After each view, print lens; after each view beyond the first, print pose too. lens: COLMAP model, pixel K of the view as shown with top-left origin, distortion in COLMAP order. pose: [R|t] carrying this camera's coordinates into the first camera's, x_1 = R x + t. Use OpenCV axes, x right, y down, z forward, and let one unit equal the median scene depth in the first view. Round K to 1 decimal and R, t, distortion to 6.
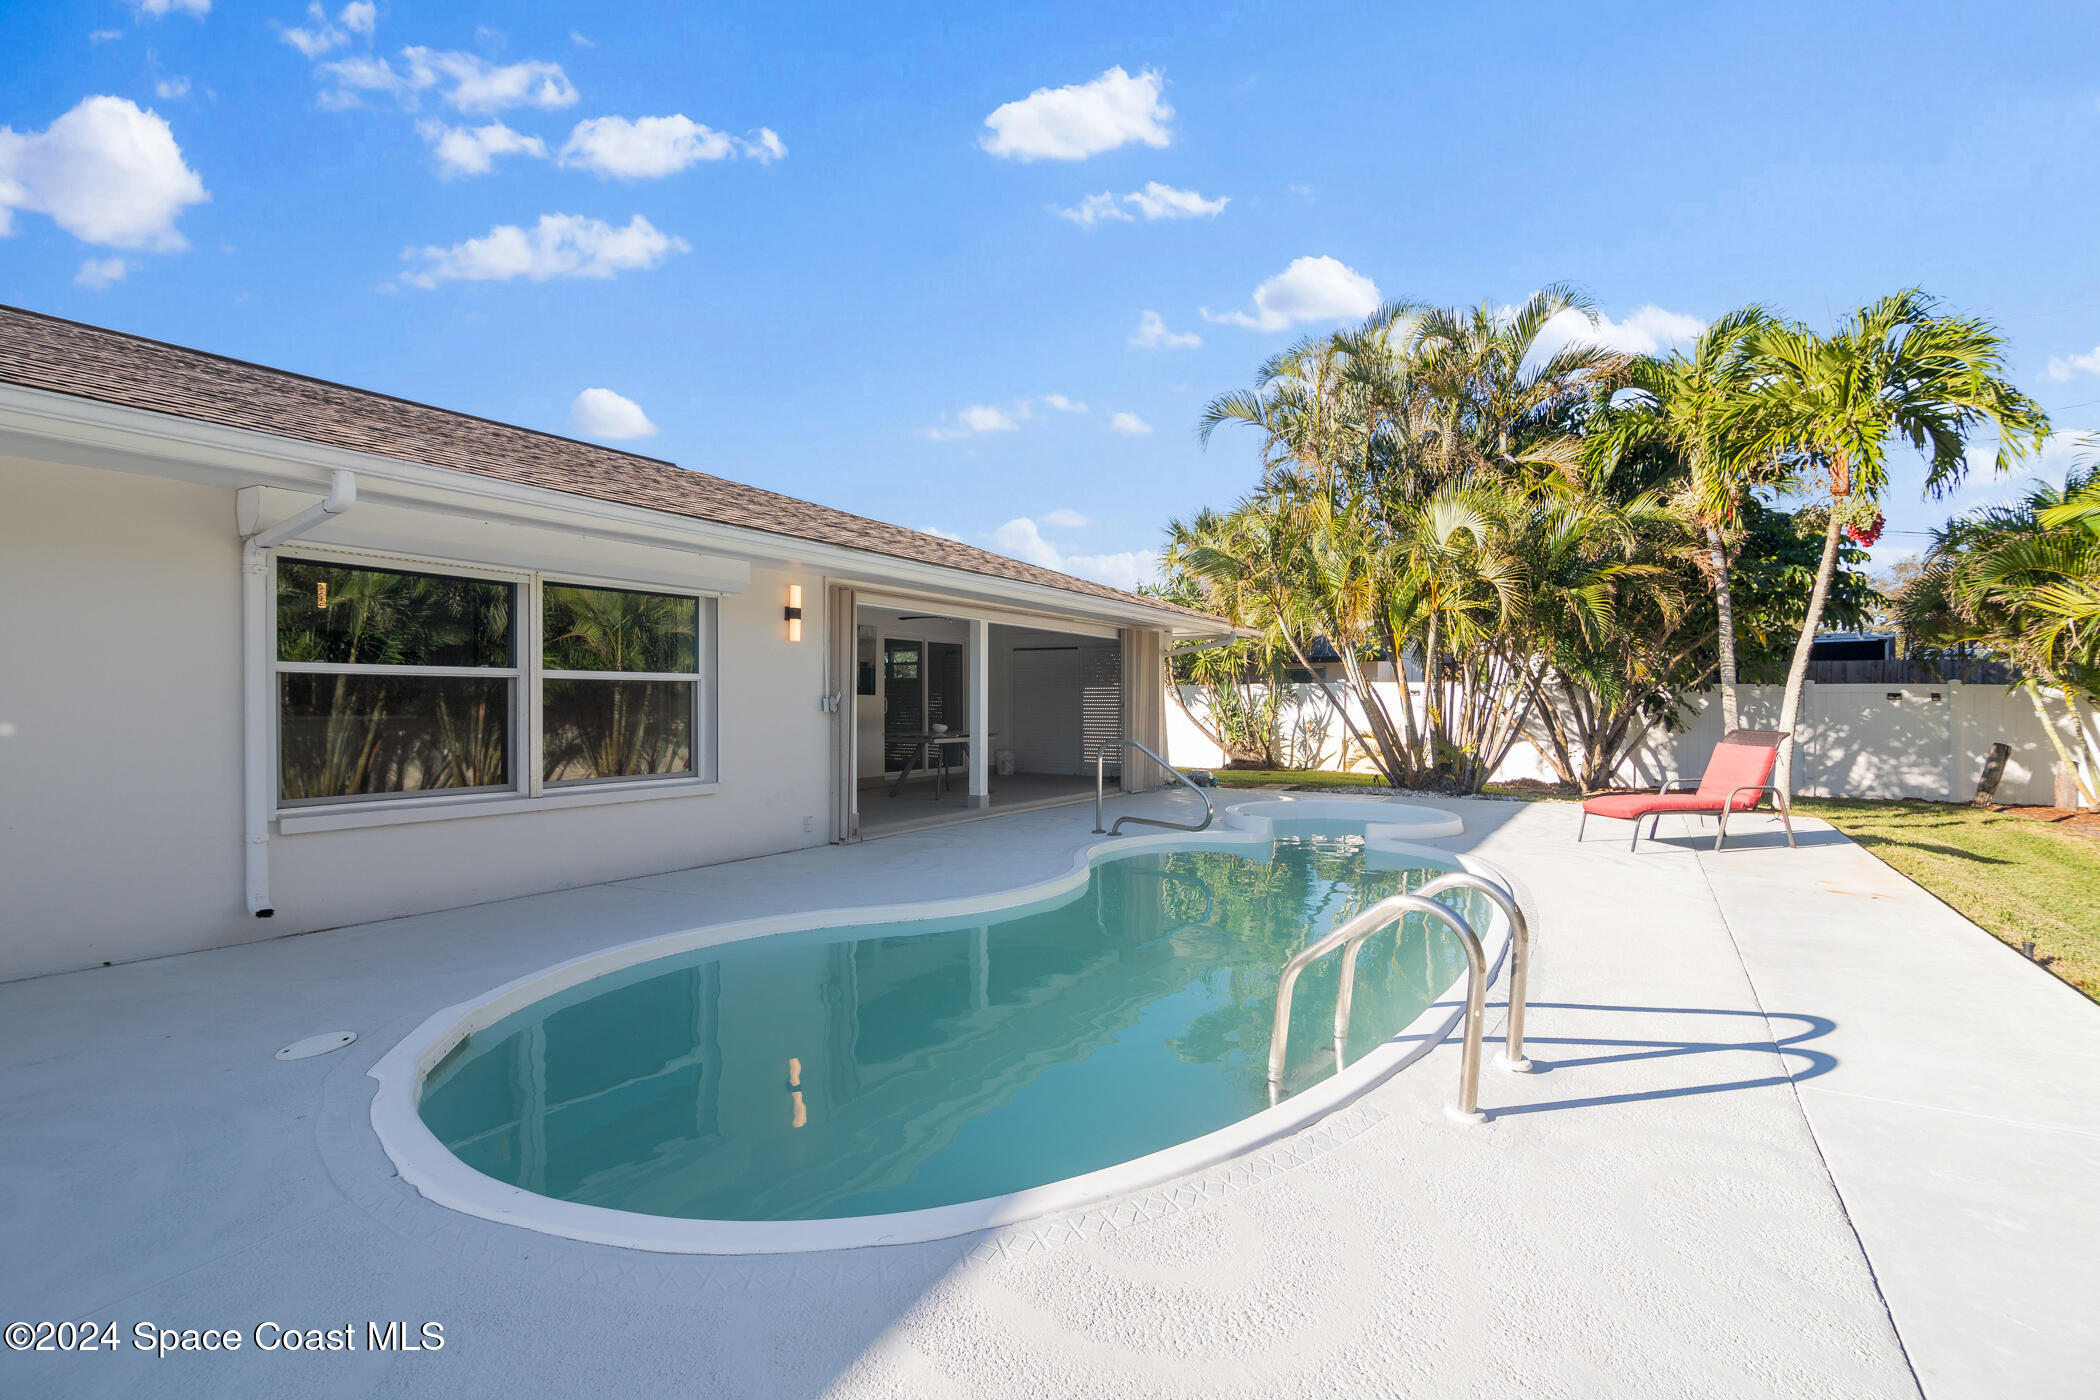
lens RADIAL K [[962.6, 0, 1050.9], [0, 962.6, 685.1], [0, 0, 1]] dist [-0.011101, -0.002543]
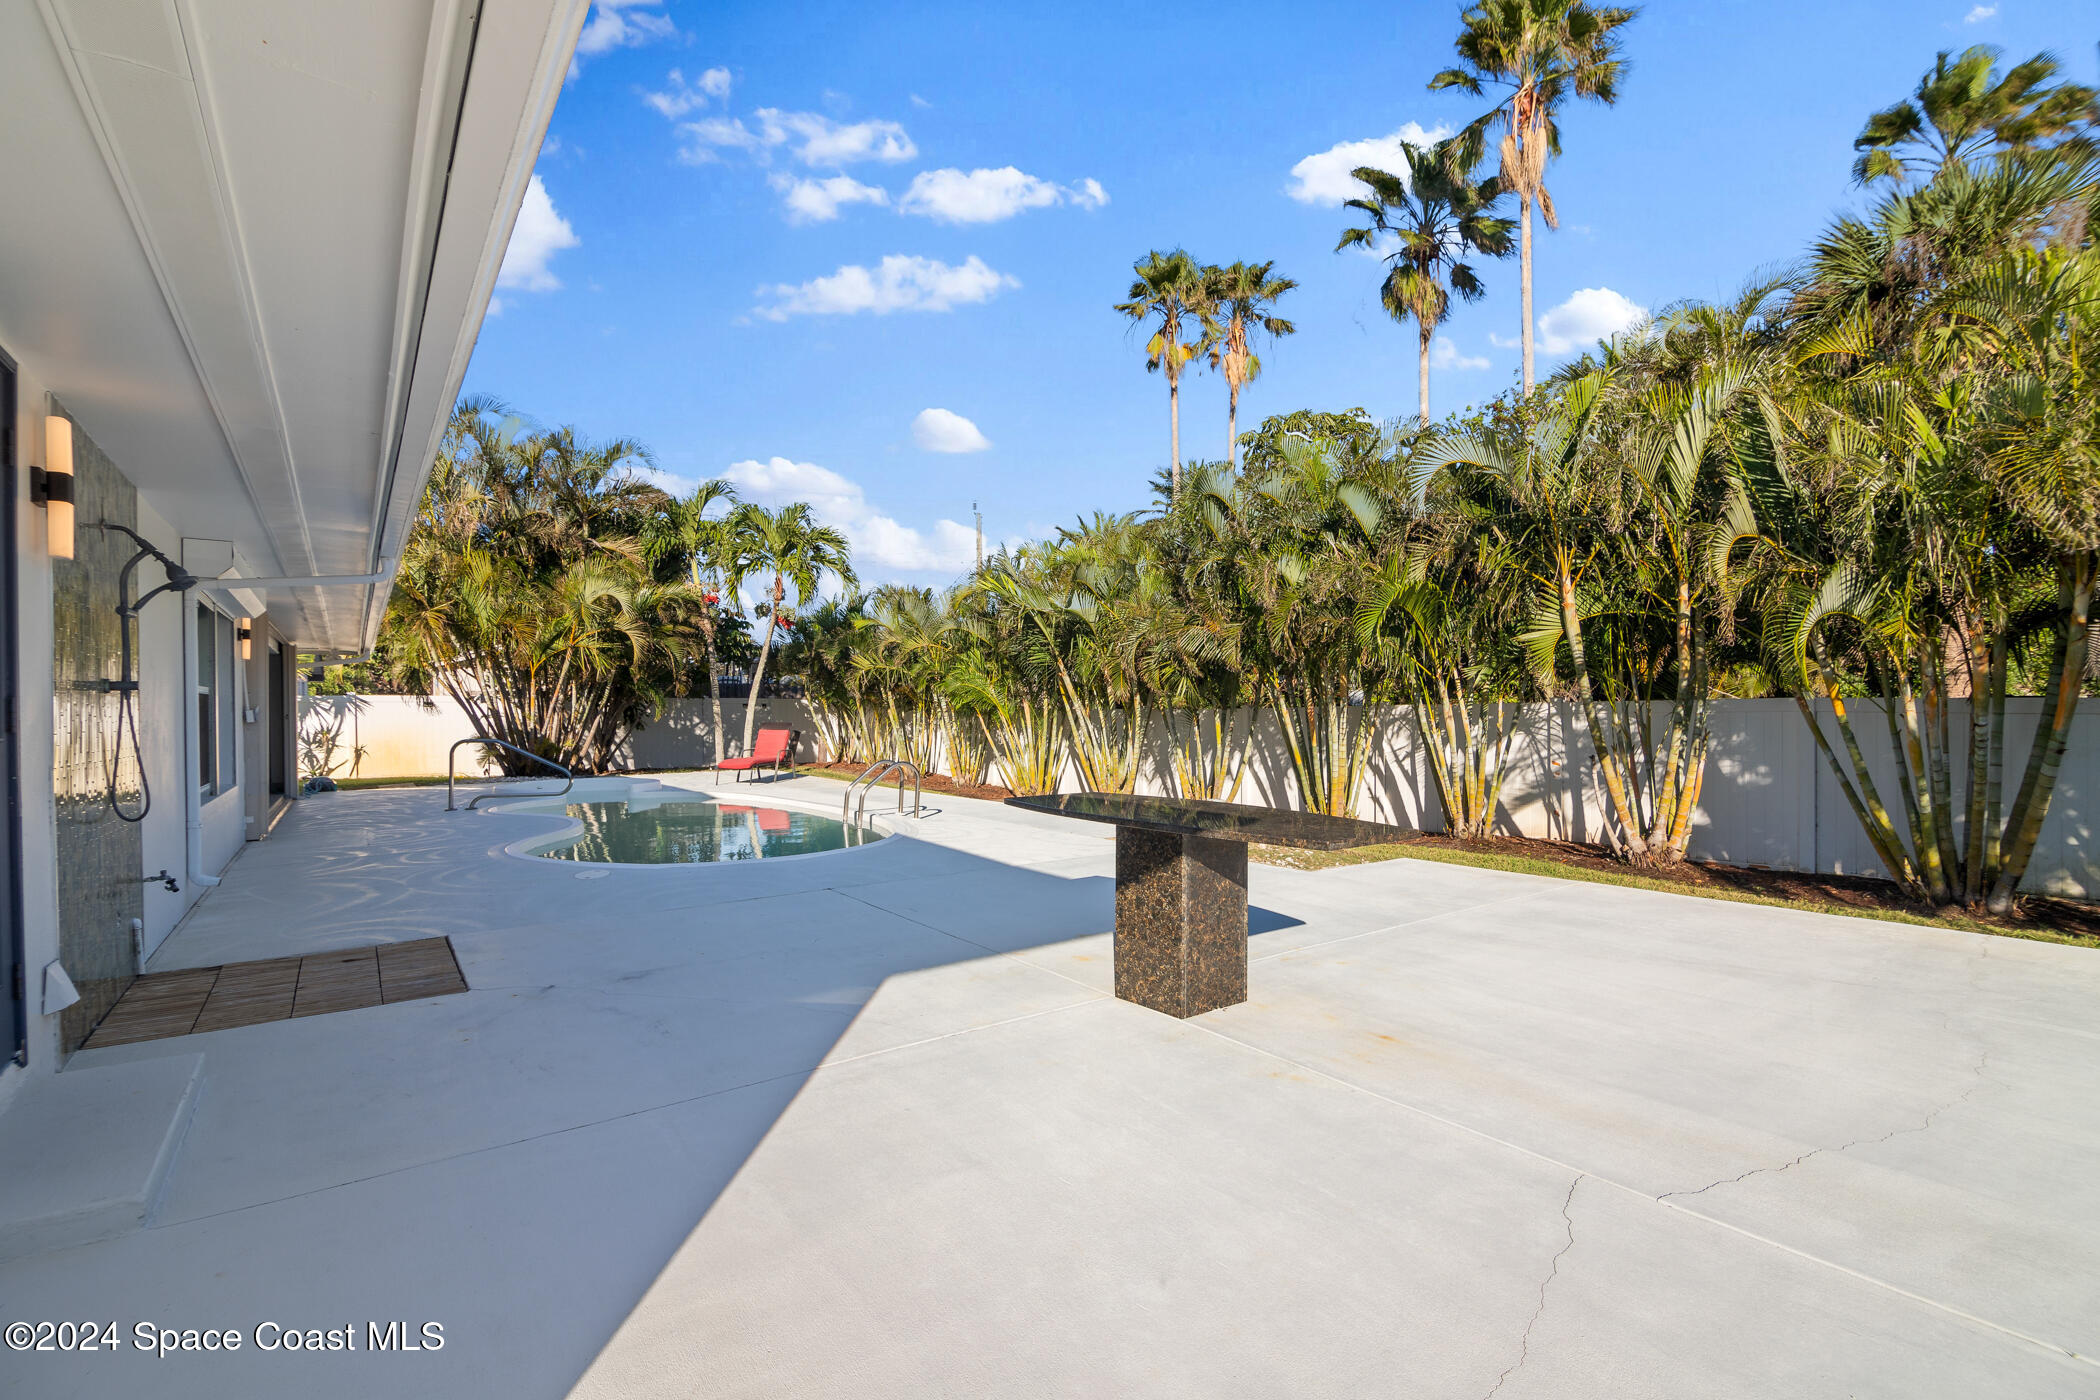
lens RADIAL K [[962.6, 0, 1063.2], [0, 962.6, 697.7], [0, 0, 1]] dist [-0.011101, -0.002543]
pose [[0.361657, 0.005603, 0.932294, -0.514032], [-0.005679, 0.999977, -0.003807, -0.000654], [-0.932294, -0.003918, 0.361680, -0.152895]]
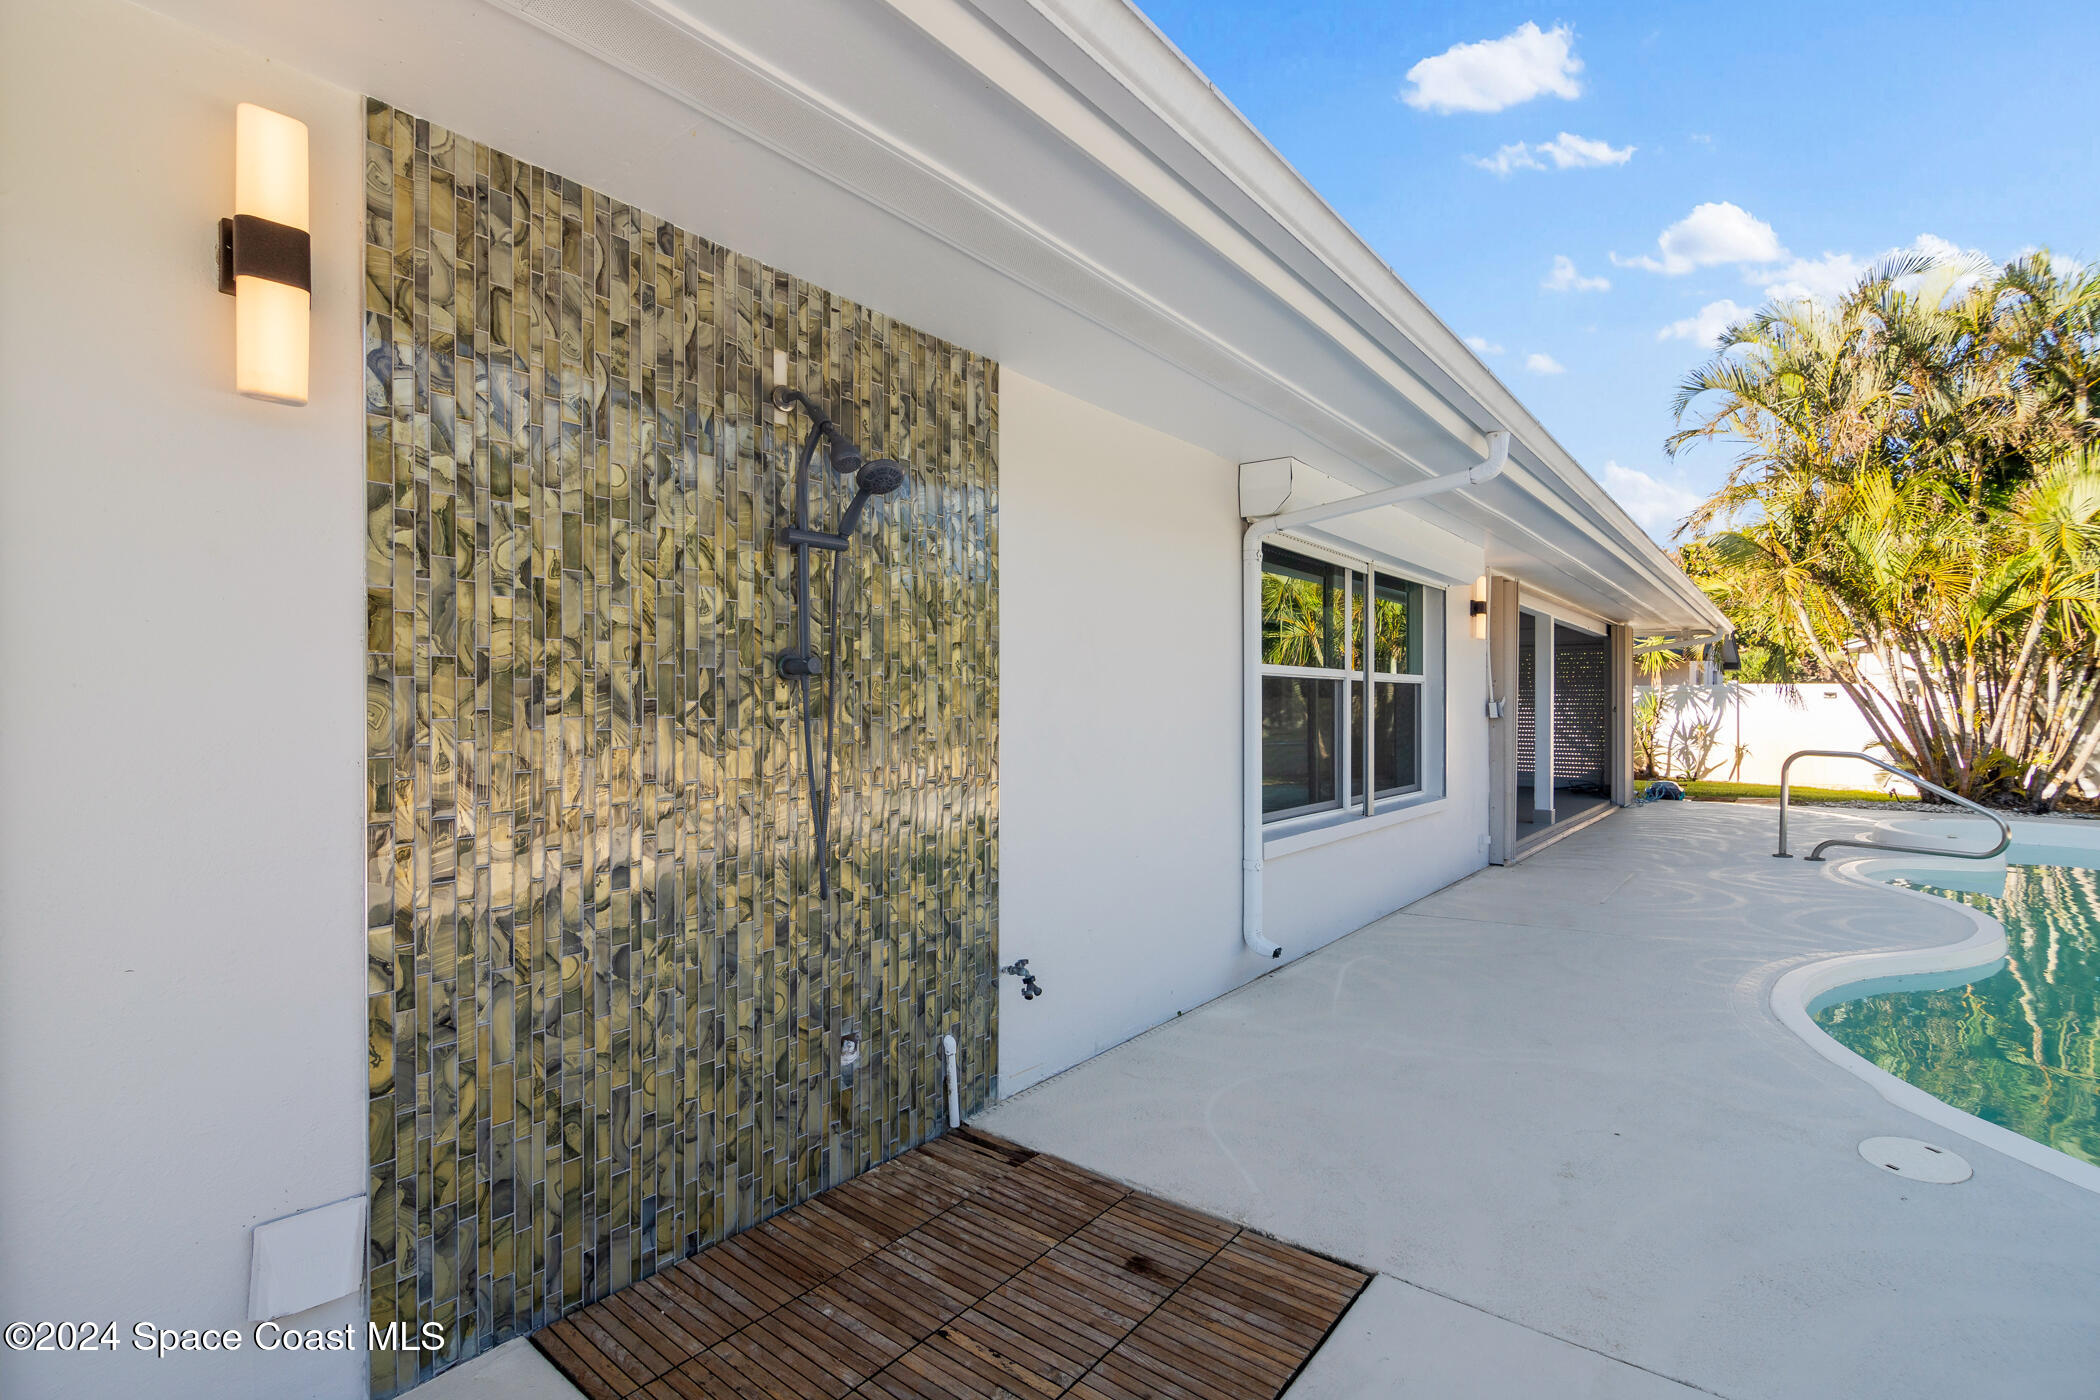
lens RADIAL K [[962.6, 0, 1047.4], [0, 962.6, 708.1], [0, 0, 1]] dist [-0.011101, -0.002543]
pose [[0.993227, 0.003915, -0.116123, -0.300180], [-0.001203, 0.999725, 0.023416, -0.000619], [0.116183, -0.023118, 0.992959, 0.039056]]
